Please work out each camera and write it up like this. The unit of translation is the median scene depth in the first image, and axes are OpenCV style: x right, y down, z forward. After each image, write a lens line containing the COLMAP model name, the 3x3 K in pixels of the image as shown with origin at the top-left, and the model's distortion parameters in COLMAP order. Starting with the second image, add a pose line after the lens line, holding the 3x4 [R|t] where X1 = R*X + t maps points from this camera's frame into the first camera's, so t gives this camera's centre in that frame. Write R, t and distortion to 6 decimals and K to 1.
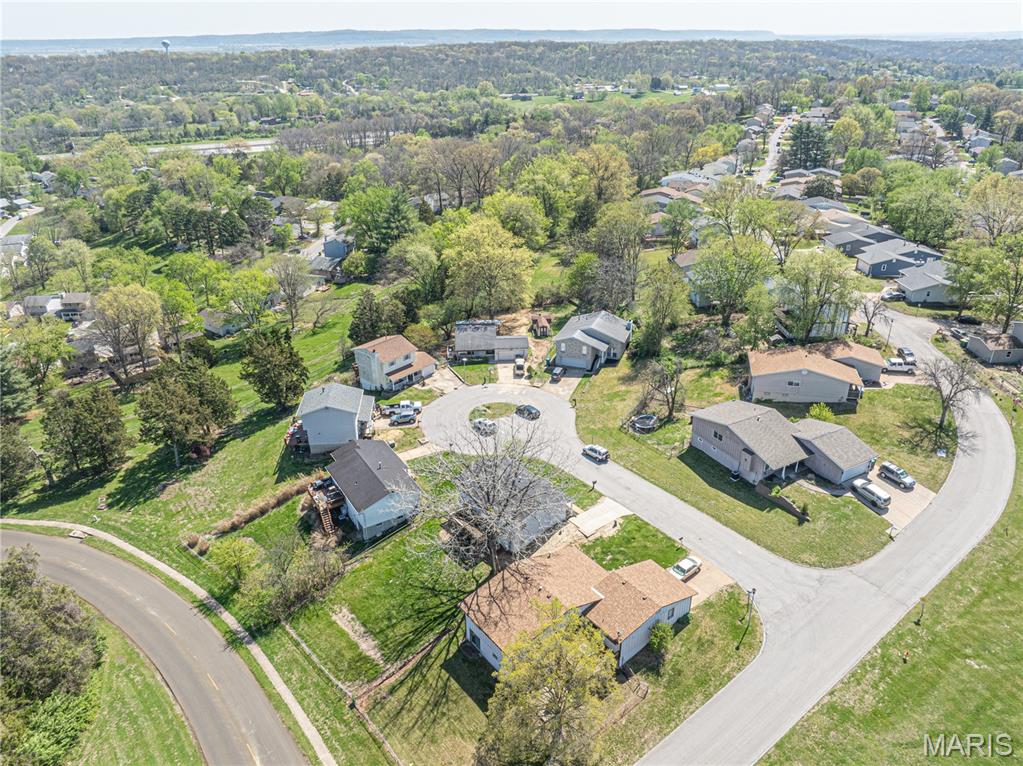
lens RADIAL K [[734.0, 0, 511.5], [0, 734.0, 383.0], [0, 0, 1]] dist [-0.002134, 0.000776]
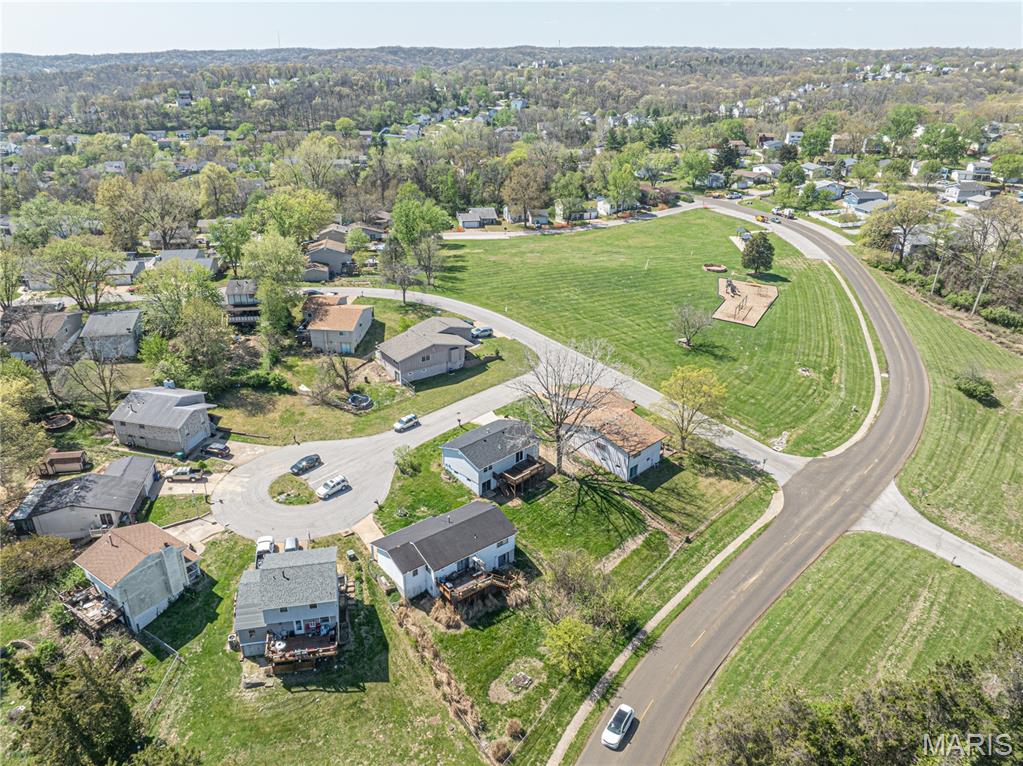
lens RADIAL K [[734.0, 0, 511.5], [0, 734.0, 383.0], [0, 0, 1]] dist [-0.002134, 0.000776]
pose [[-0.133289, -0.388434, 0.911786, -1.100330], [0.432791, 0.804827, 0.406135, -0.413962], [-0.891586, 0.448746, 0.060837, 0.917314]]
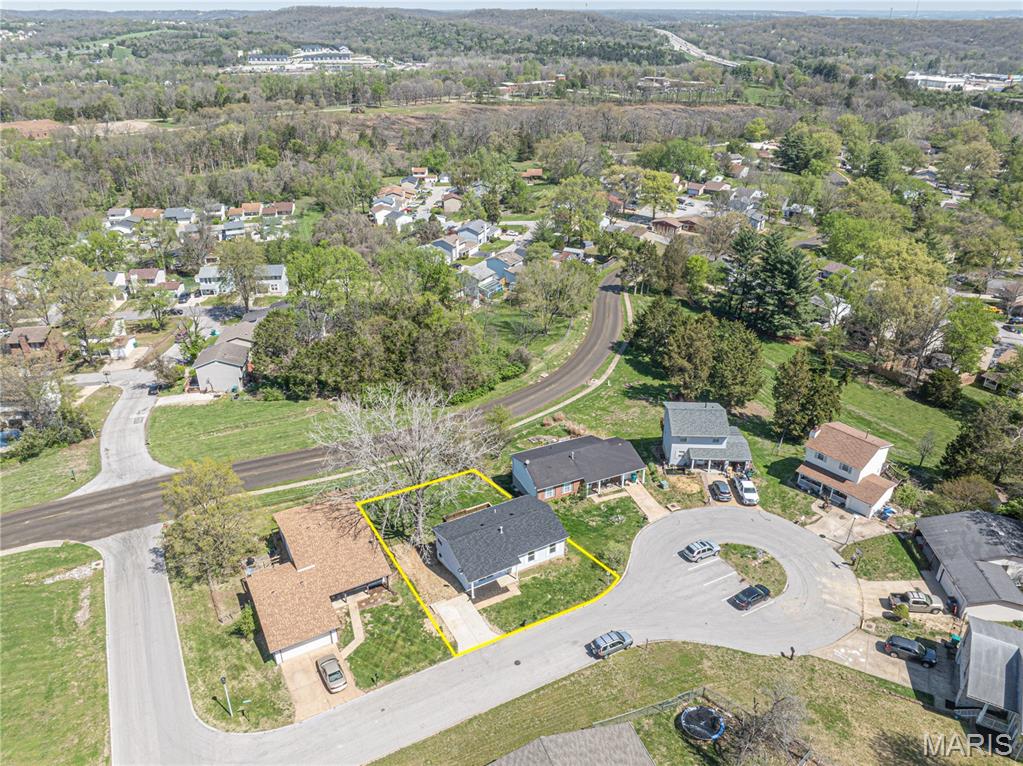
lens RADIAL K [[734.0, 0, 511.5], [0, 734.0, 383.0], [0, 0, 1]] dist [-0.002134, 0.000776]
pose [[-0.152798, 0.452986, -0.878326, 0.745256], [-0.420059, 0.774711, 0.472624, -0.449949], [0.894541, 0.441165, 0.071907, 0.930618]]
